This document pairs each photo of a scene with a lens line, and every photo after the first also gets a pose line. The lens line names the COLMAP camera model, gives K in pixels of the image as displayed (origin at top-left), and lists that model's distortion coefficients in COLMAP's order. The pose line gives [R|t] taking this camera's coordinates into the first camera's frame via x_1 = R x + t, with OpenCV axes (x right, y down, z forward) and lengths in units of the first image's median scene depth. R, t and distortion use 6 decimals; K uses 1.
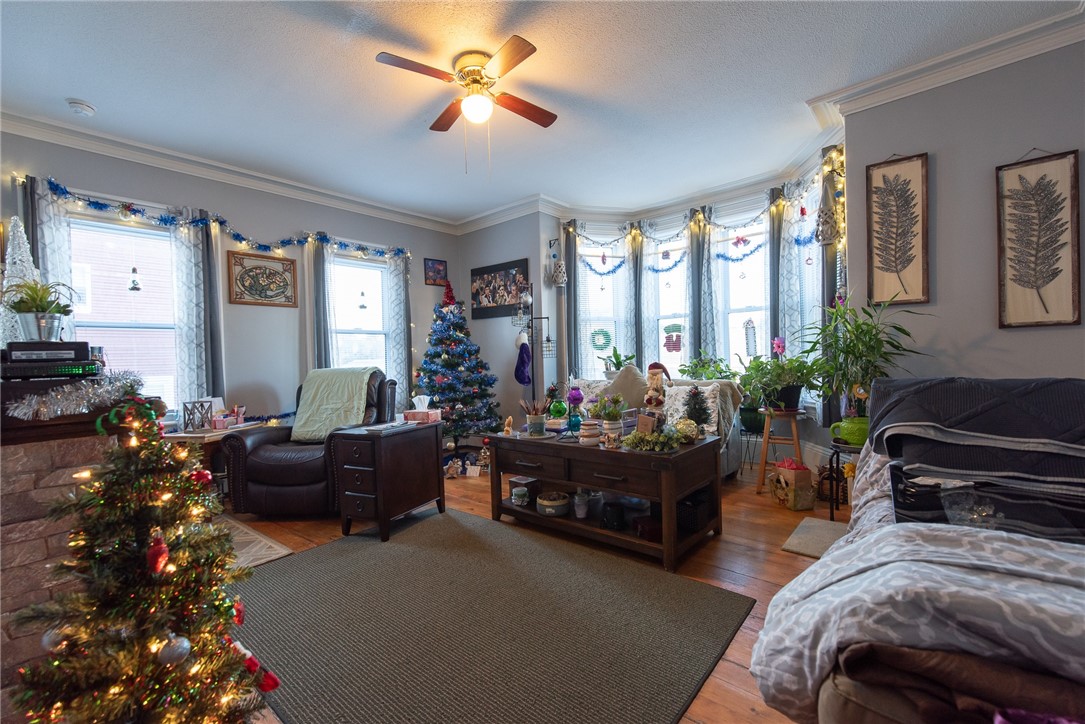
lens RADIAL K [[464.7, 0, 541.4], [0, 464.7, 364.7], [0, 0, 1]] dist [0.002122, 0.000821]
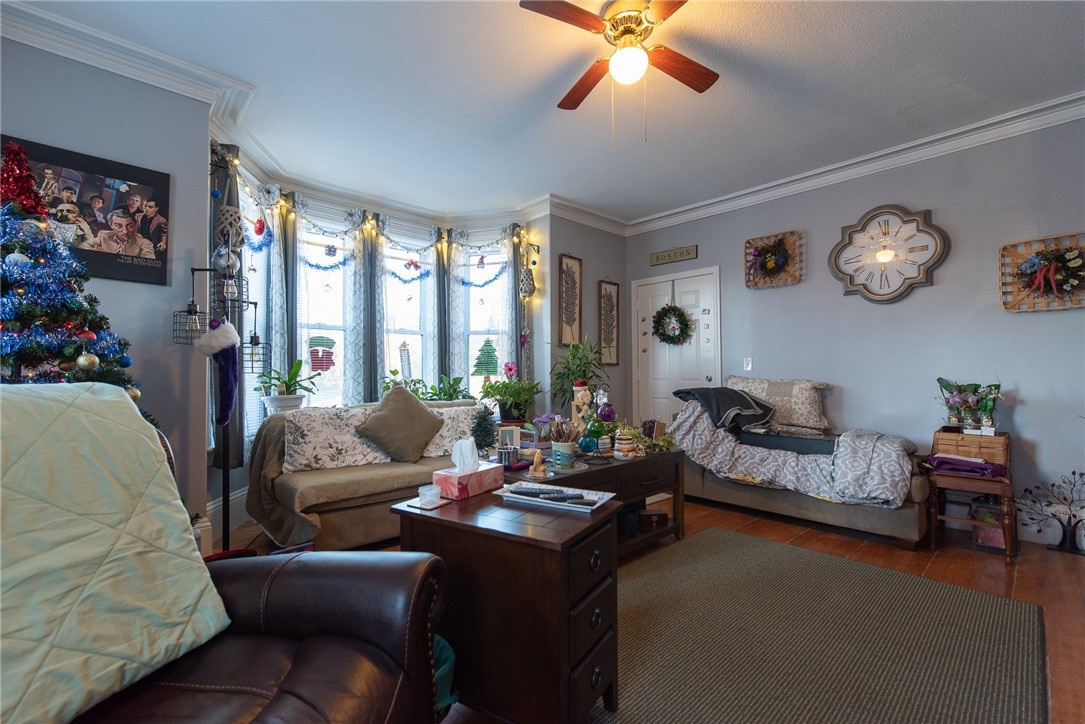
lens RADIAL K [[464.7, 0, 541.4], [0, 464.7, 364.7], [0, 0, 1]] dist [0.002122, 0.000821]
pose [[0.105881, 0.050366, 0.993102, -0.652077], [0.013176, 0.998558, -0.052048, 0.011665], [-0.994292, 0.018596, 0.105064, 0.744587]]
